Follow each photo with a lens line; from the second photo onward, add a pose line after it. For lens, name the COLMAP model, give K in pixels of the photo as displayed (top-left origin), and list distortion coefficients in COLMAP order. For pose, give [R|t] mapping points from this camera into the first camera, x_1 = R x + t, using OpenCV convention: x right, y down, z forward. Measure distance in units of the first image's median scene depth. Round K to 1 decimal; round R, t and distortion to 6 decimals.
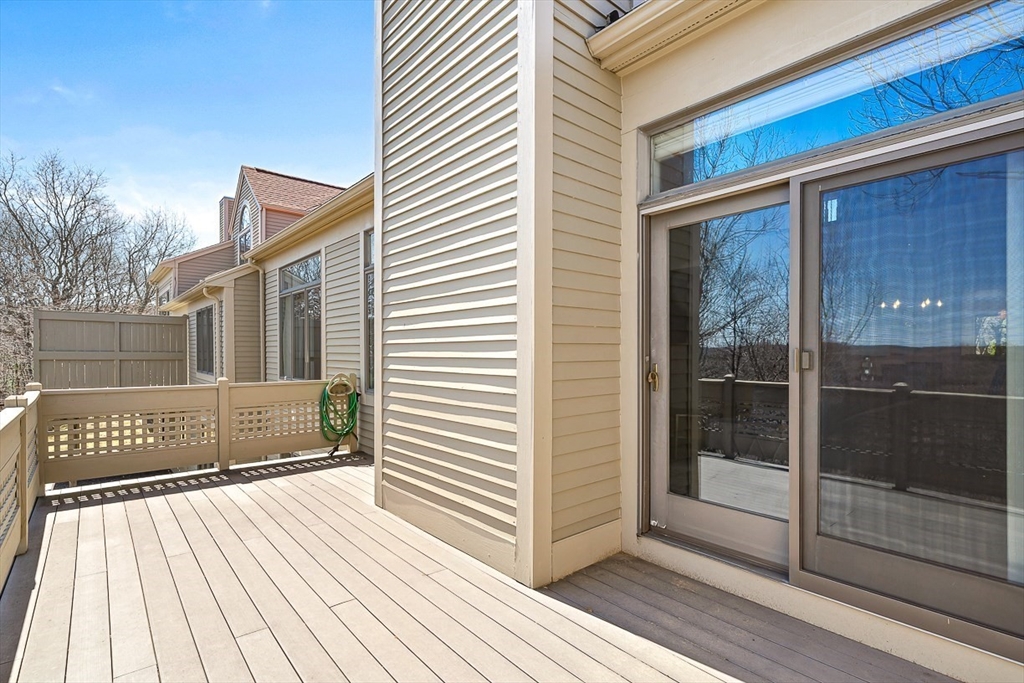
lens RADIAL K [[485.6, 0, 503.4], [0, 485.6, 342.3], [0, 0, 1]] dist [-0.029599, -0.000864]
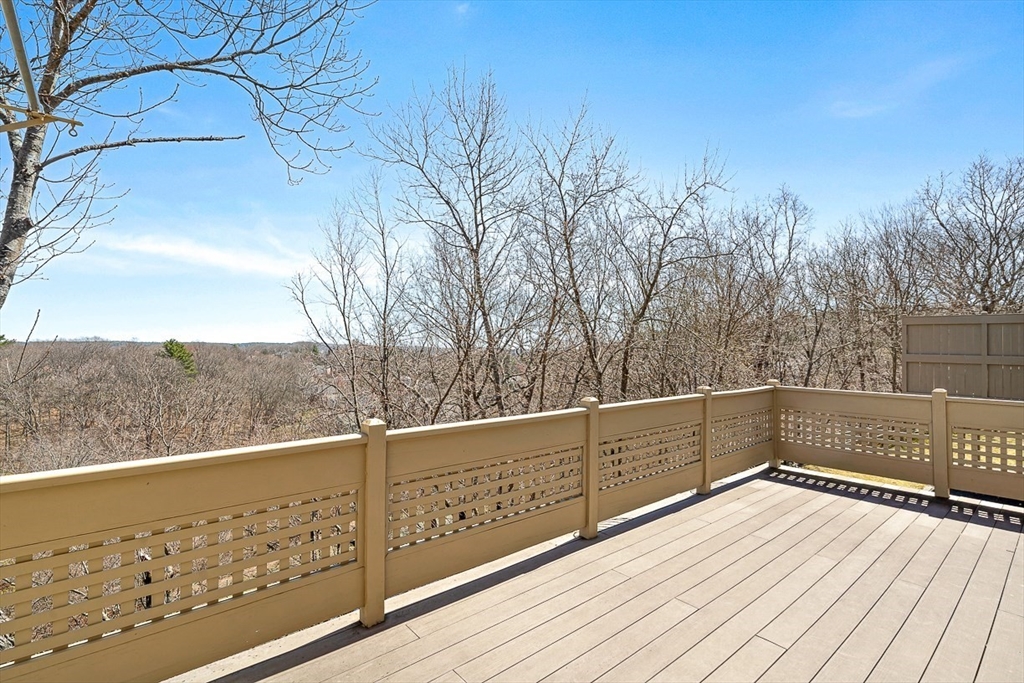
lens RADIAL K [[485.6, 0, 503.3], [0, 485.6, 342.6], [0, 0, 1]] dist [-0.029599, -0.000864]
pose [[-0.015914, -0.004296, -0.999864, 0.310112], [-0.010530, 0.999936, -0.004128, 0.011838], [0.999818, 0.010462, -0.015958, 0.322266]]
